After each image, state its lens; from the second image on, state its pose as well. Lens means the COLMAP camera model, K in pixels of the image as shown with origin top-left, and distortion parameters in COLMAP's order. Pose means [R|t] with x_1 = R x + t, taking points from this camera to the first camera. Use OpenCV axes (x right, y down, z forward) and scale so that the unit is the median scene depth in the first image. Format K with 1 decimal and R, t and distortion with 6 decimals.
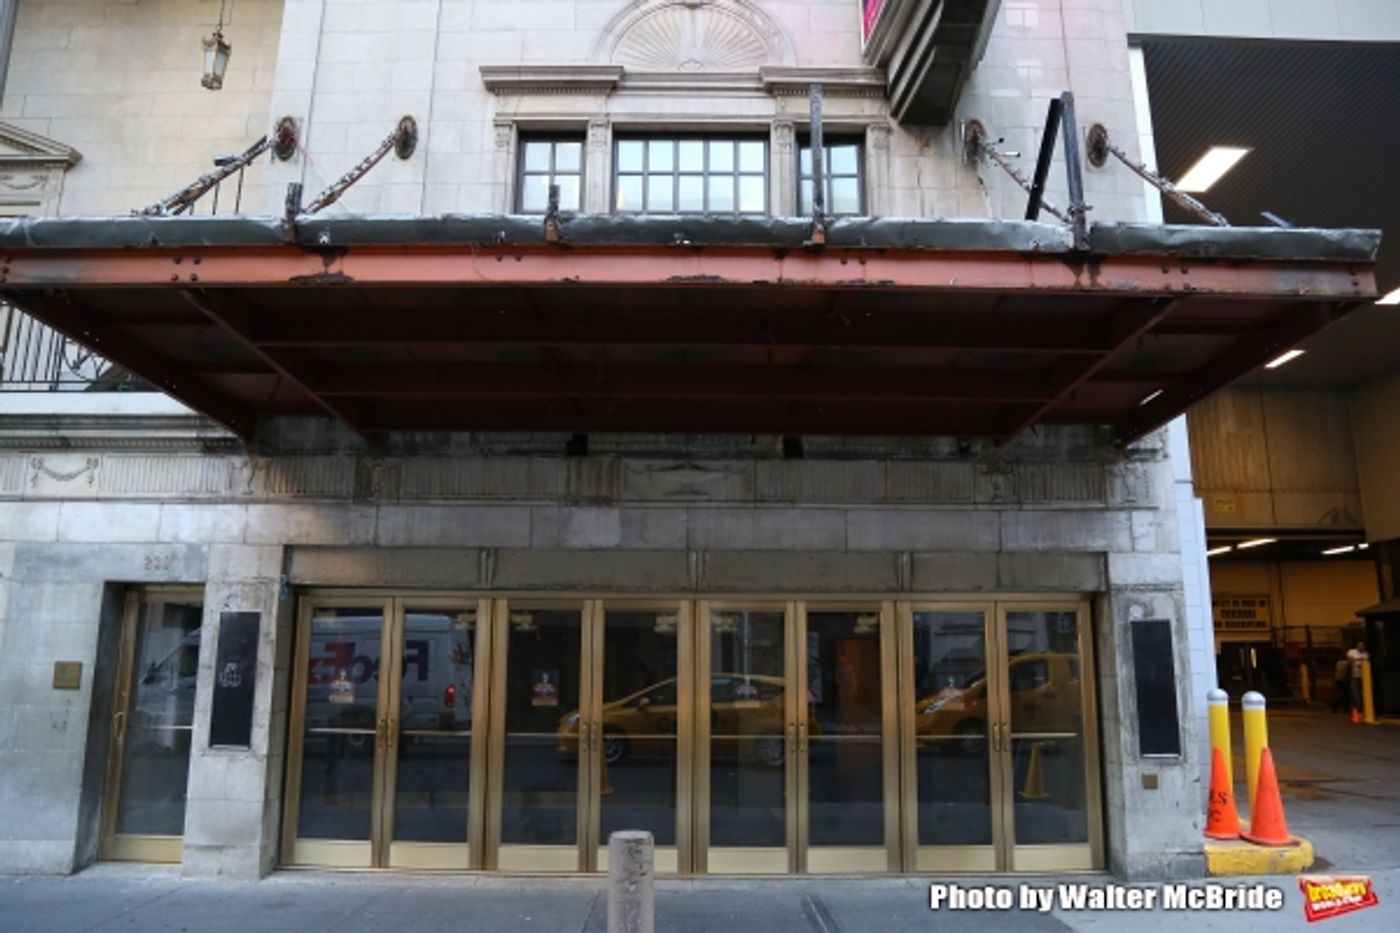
lens RADIAL K [[955.9, 0, 690.3], [0, 955.9, 468.5], [0, 0, 1]] dist [-0.103532, 0.045400]
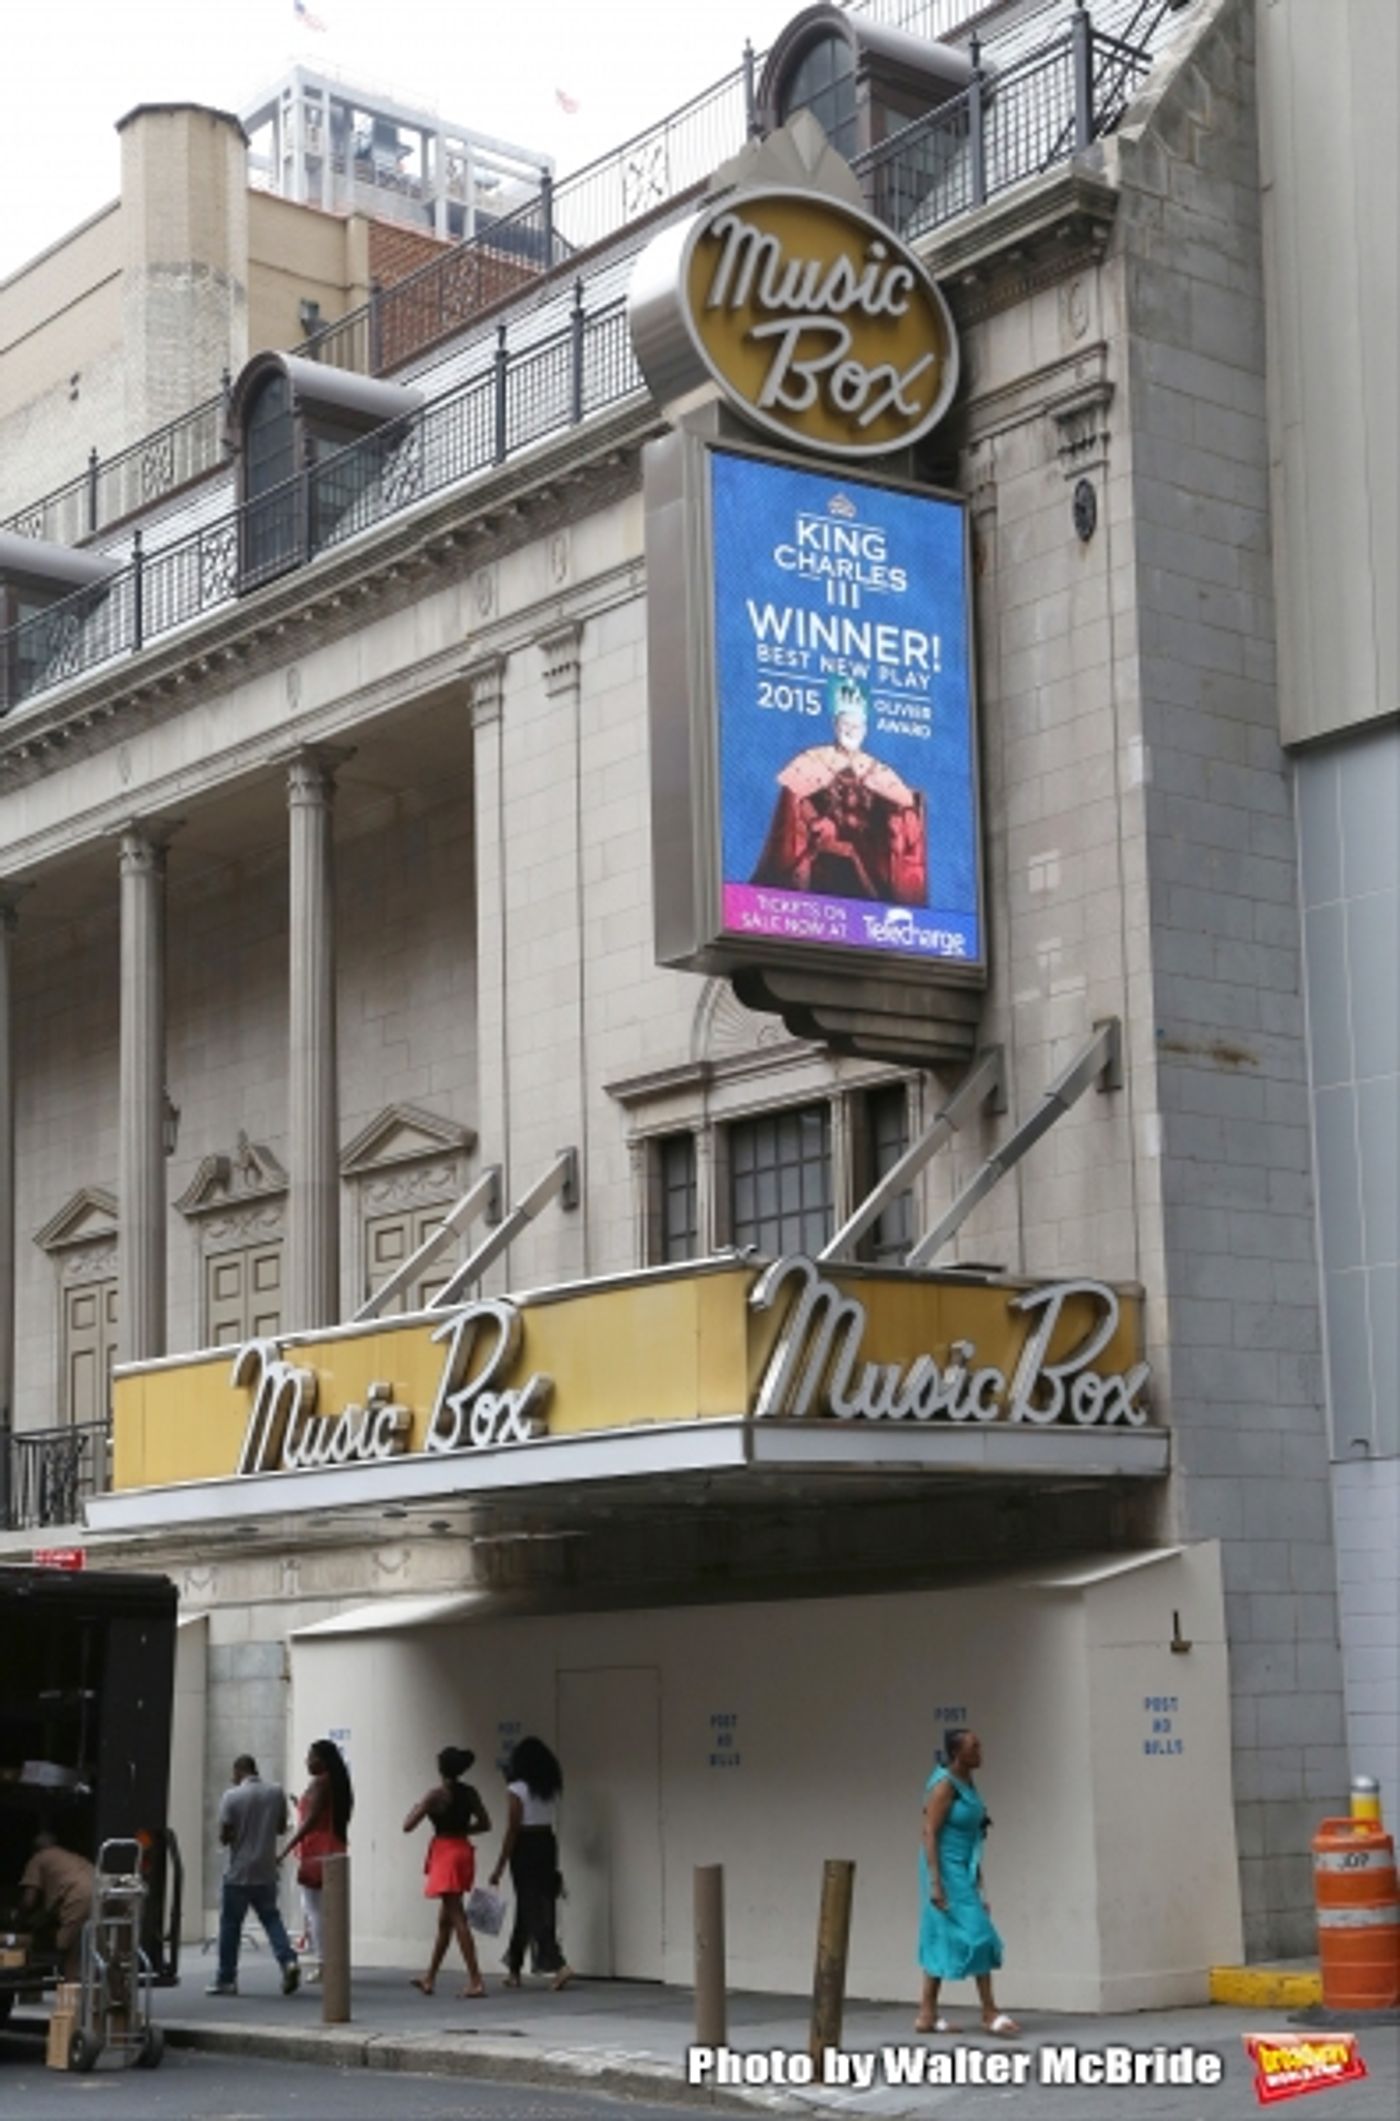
lens RADIAL K [[3281.7, 0, 747.4], [0, 3281.7, 1129.7], [0, 0, 1]] dist [0.195981, 0.000000]
pose [[0.630260, -0.153098, -0.761139, 2.473152], [0.185340, 0.981689, -0.043990, -0.240277], [0.753937, -0.113345, 0.647095, -1.043123]]
